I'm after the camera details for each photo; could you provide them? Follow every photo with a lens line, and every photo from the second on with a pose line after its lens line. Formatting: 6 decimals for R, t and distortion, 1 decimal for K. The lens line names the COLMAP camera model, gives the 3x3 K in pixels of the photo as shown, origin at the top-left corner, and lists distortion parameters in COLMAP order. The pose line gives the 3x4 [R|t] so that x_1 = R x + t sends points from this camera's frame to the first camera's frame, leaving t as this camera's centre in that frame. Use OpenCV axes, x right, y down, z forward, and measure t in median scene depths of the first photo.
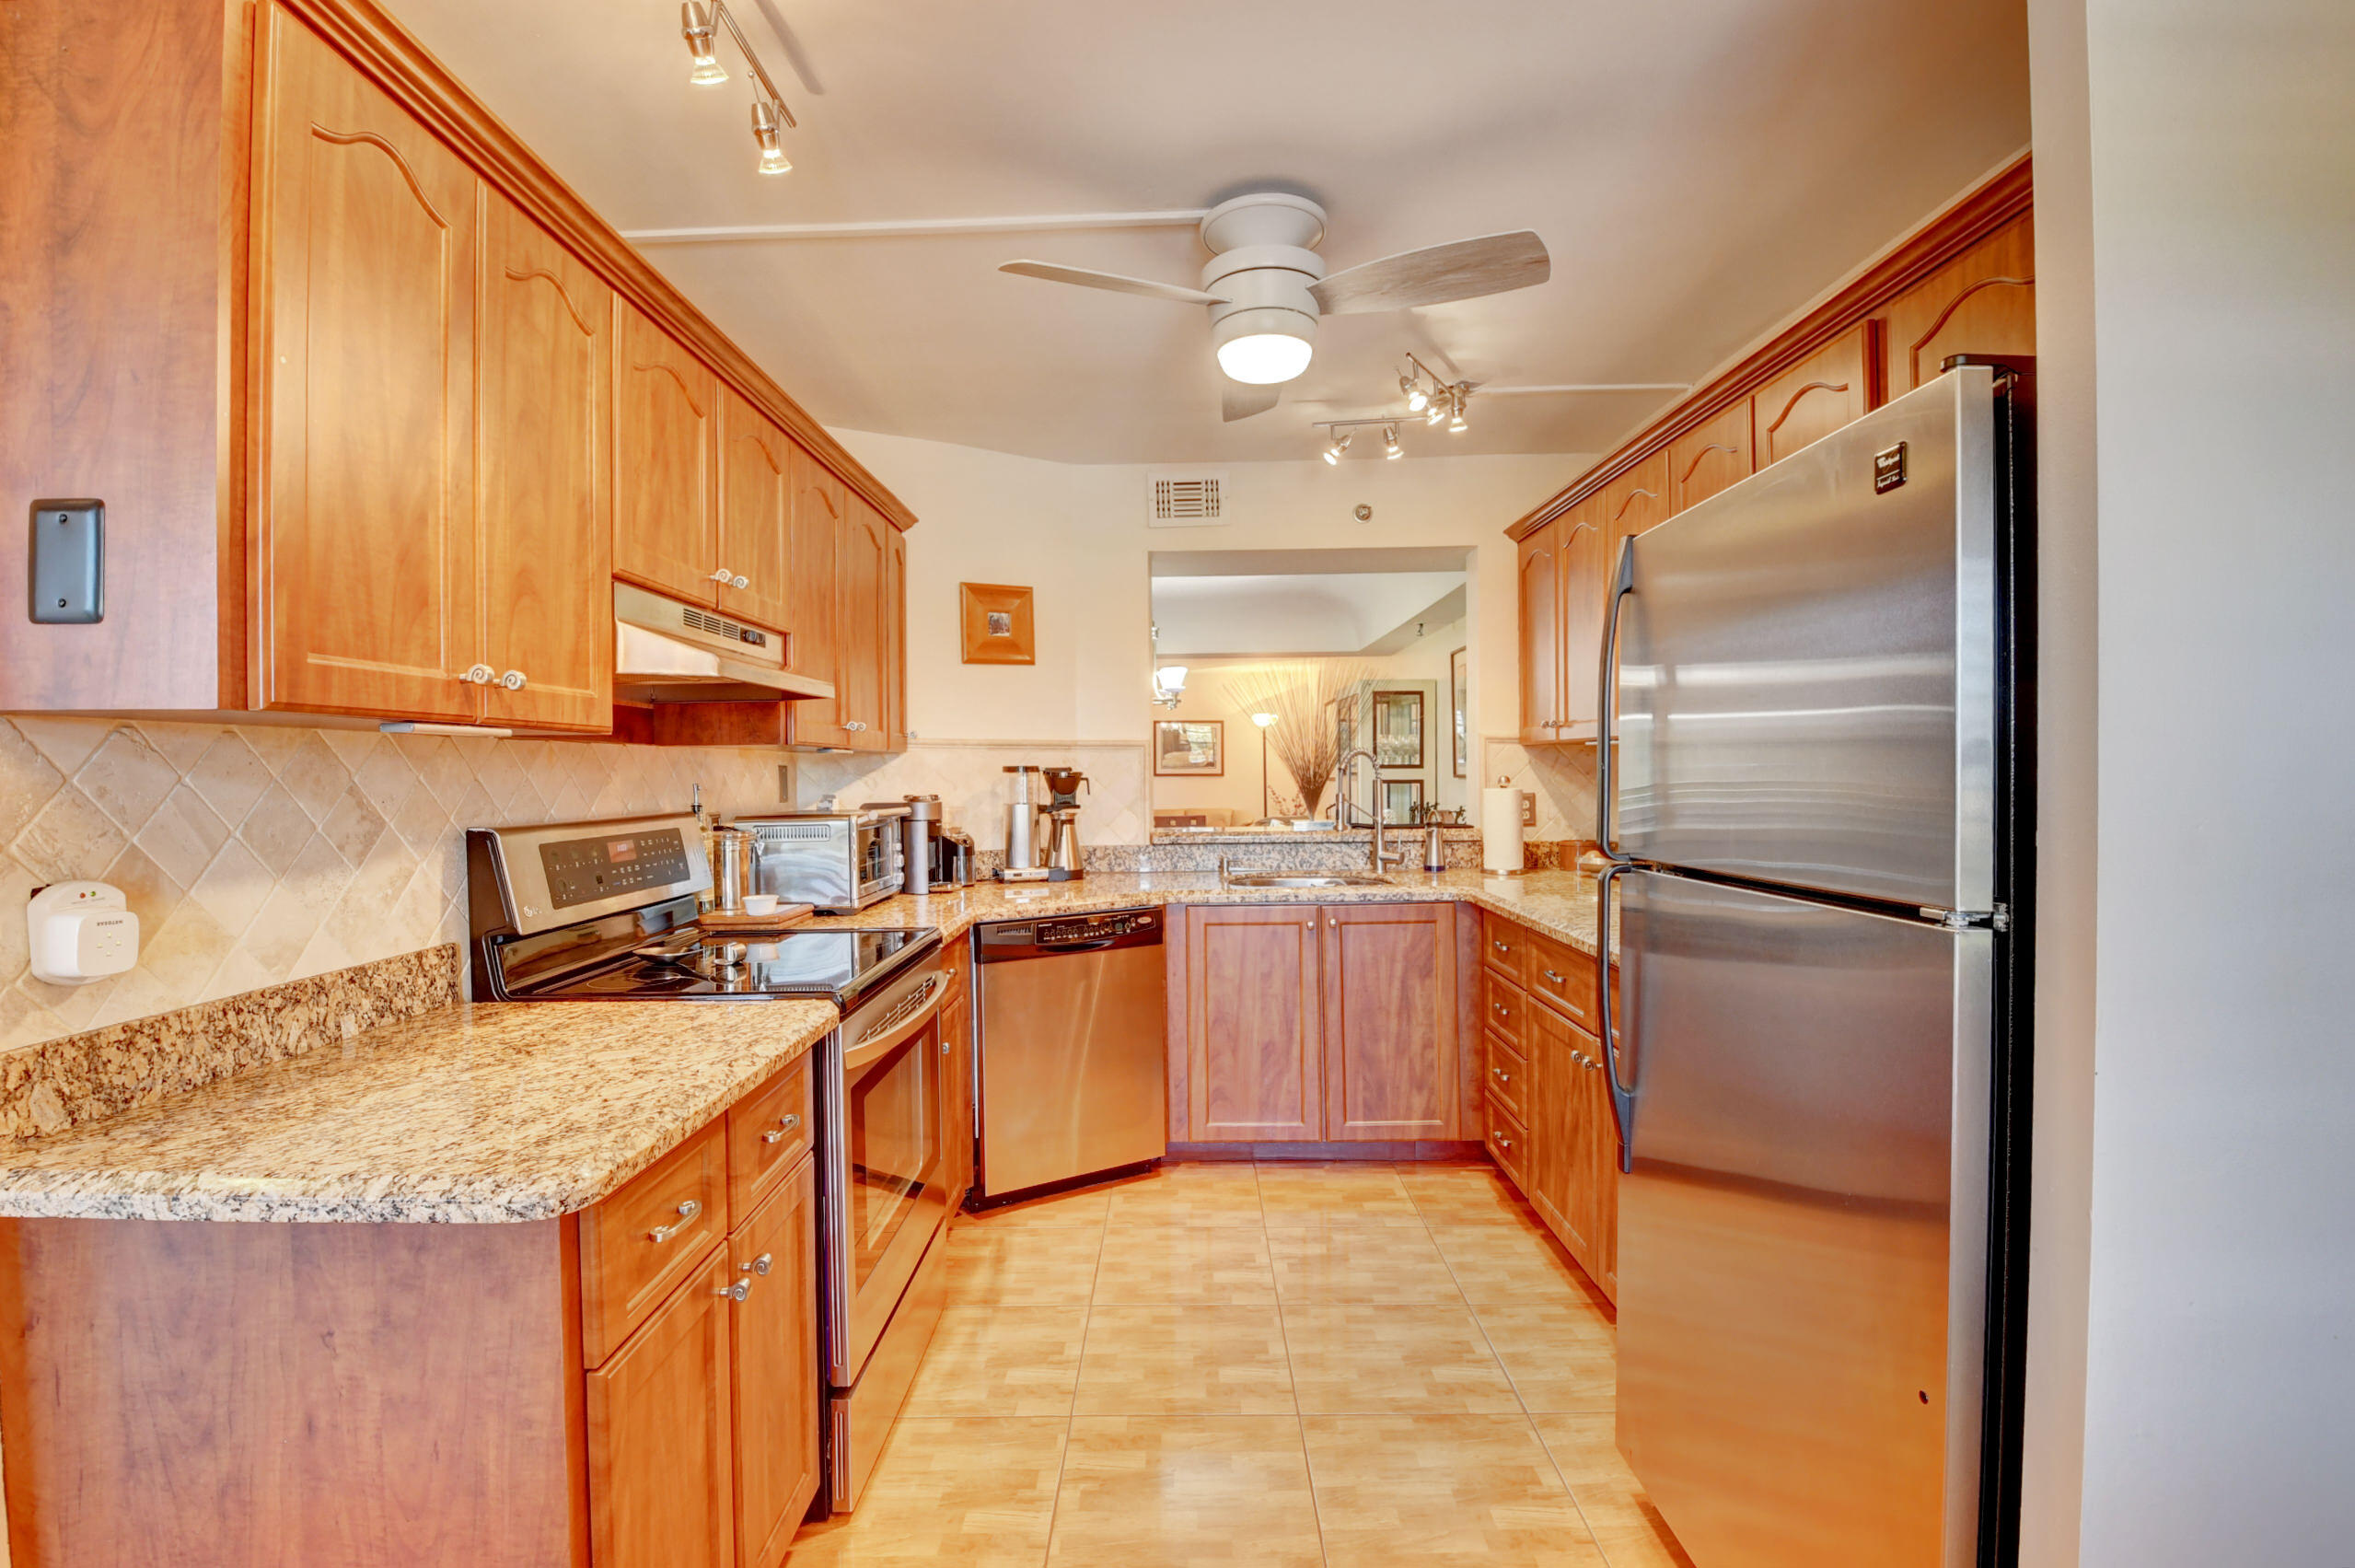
lens RADIAL K [[1023.6, 0, 1167.6], [0, 1023.6, 785.7], [0, 0, 1]] dist [0.001137, -0.000040]
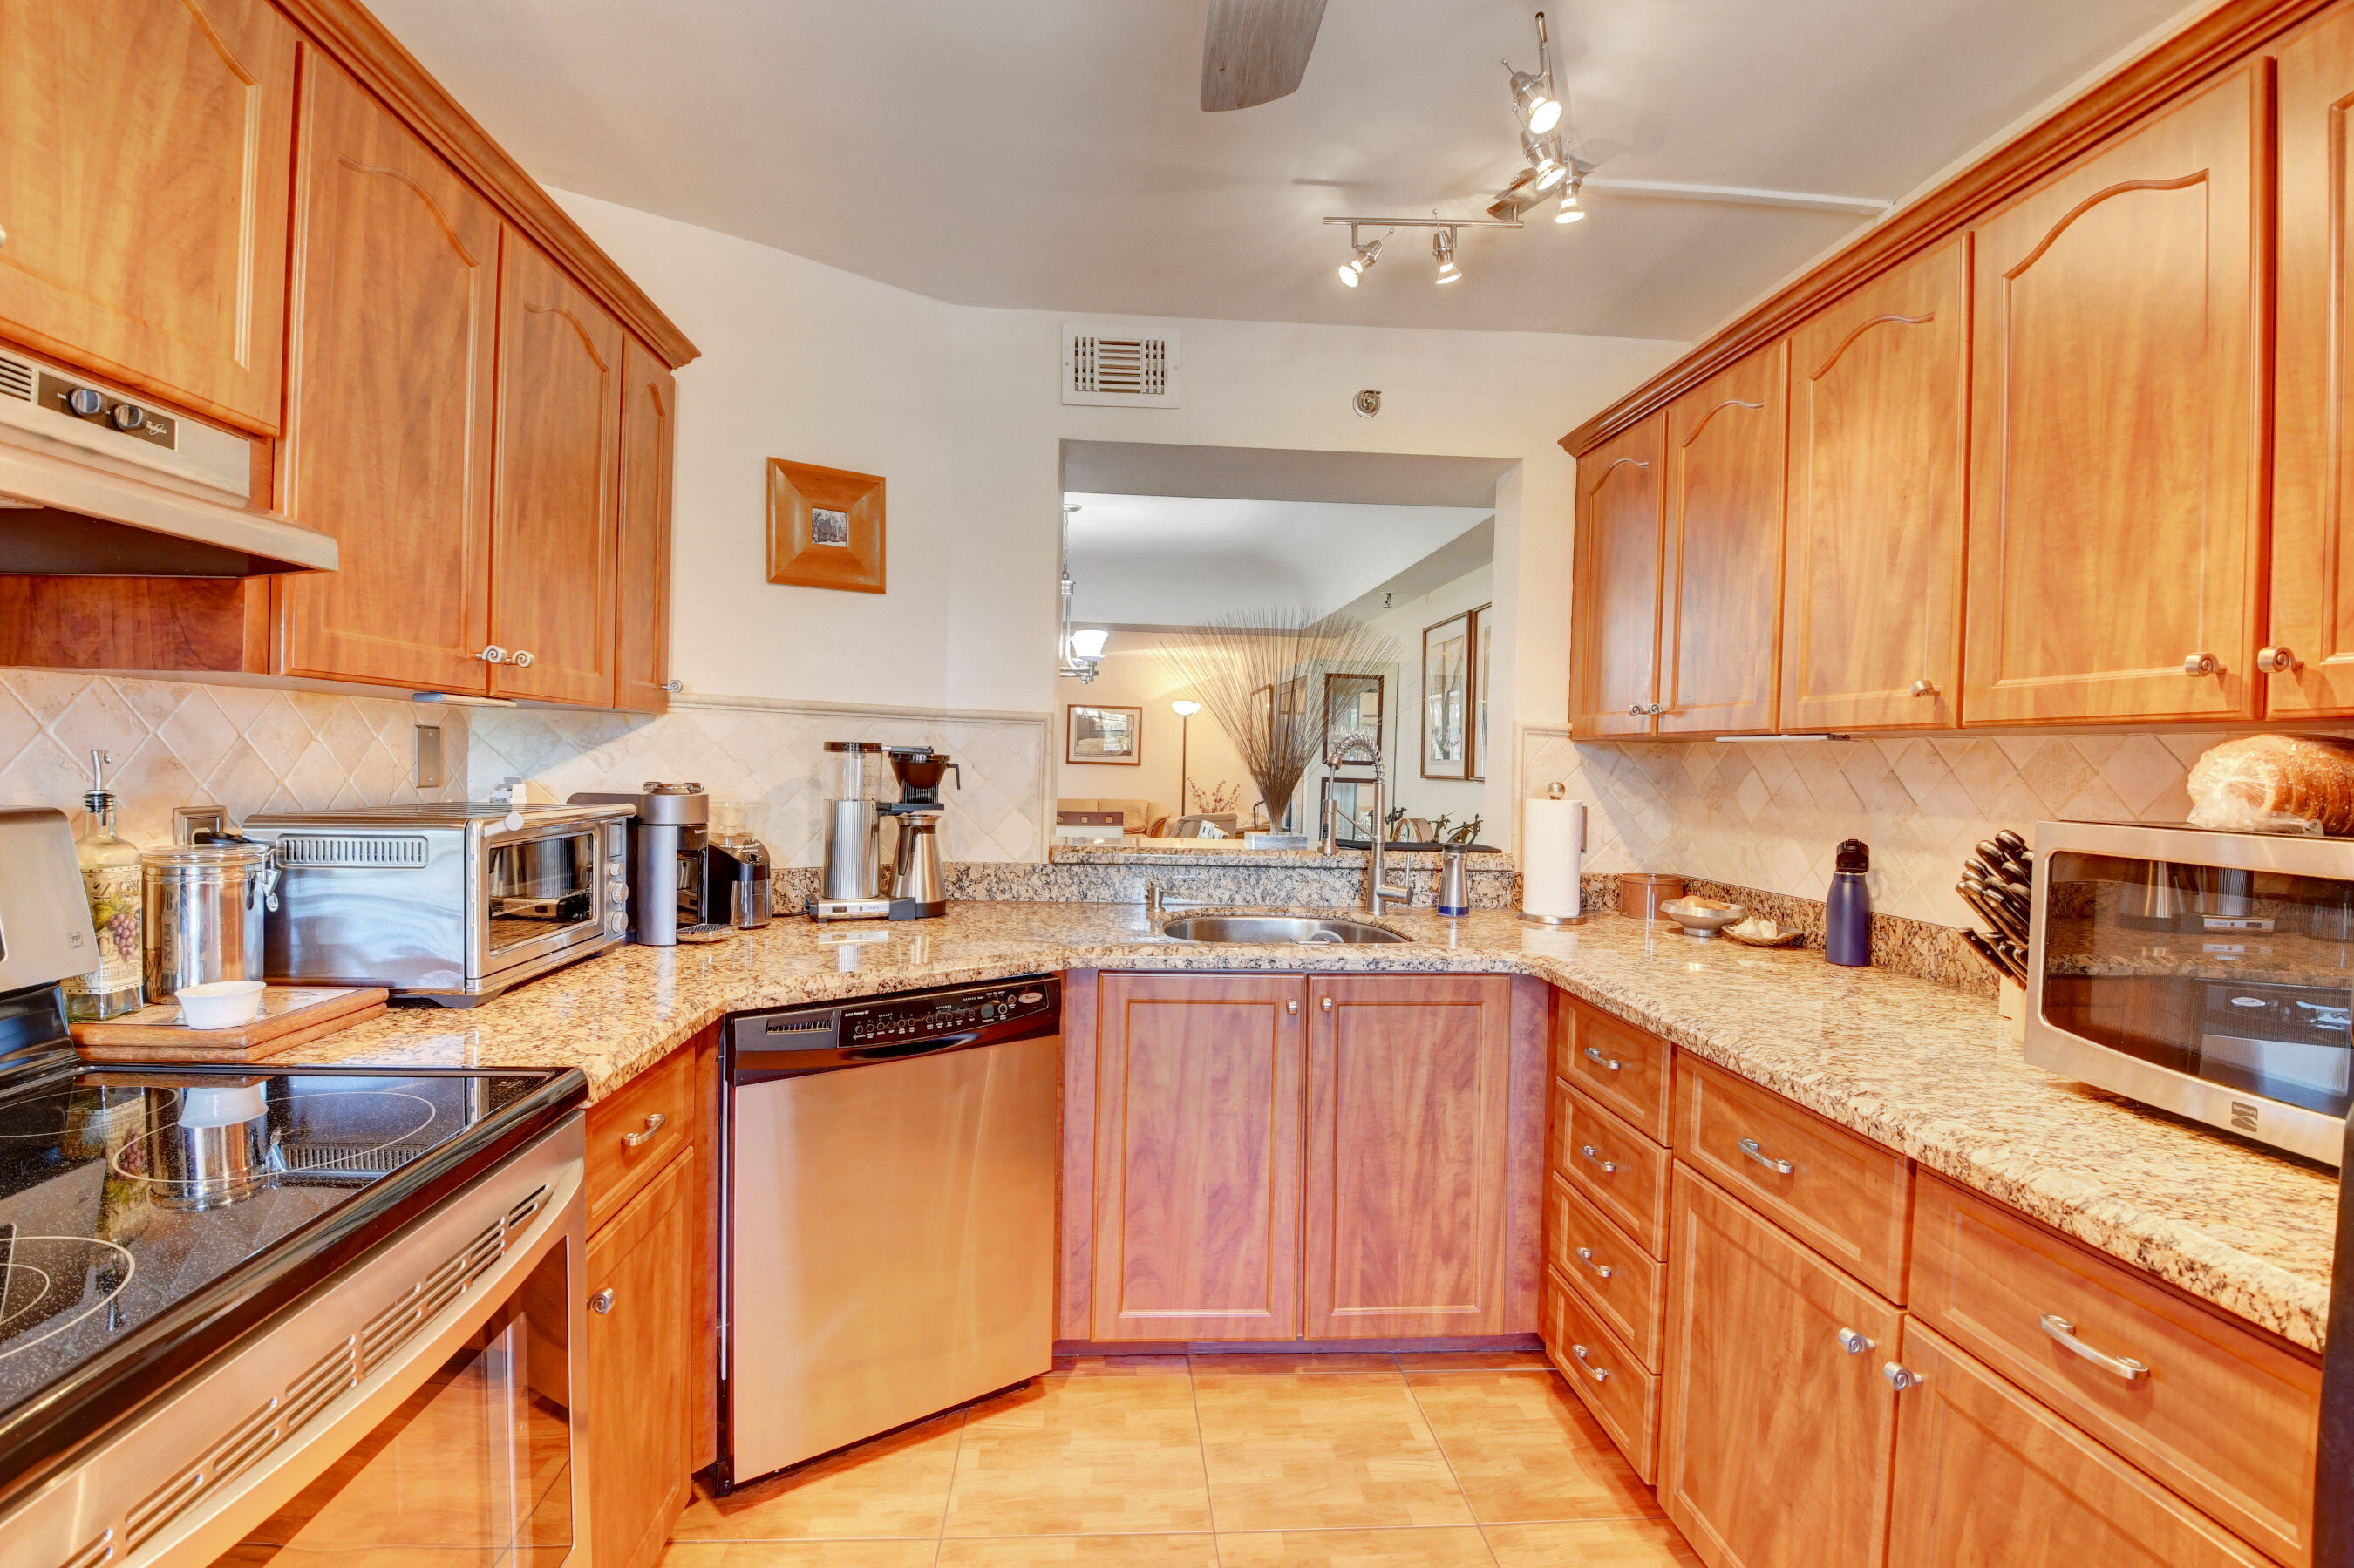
lens RADIAL K [[1023.0, 0, 1167.1], [0, 1023.0, 785.7], [0, 0, 1]] dist [0.001137, -0.000040]
pose [[0.995832, 0.033777, 0.084720, 0.002782], [-0.034714, 0.999351, 0.009617, -0.005366], [-0.084340, -0.012518, 0.996358, 0.365380]]
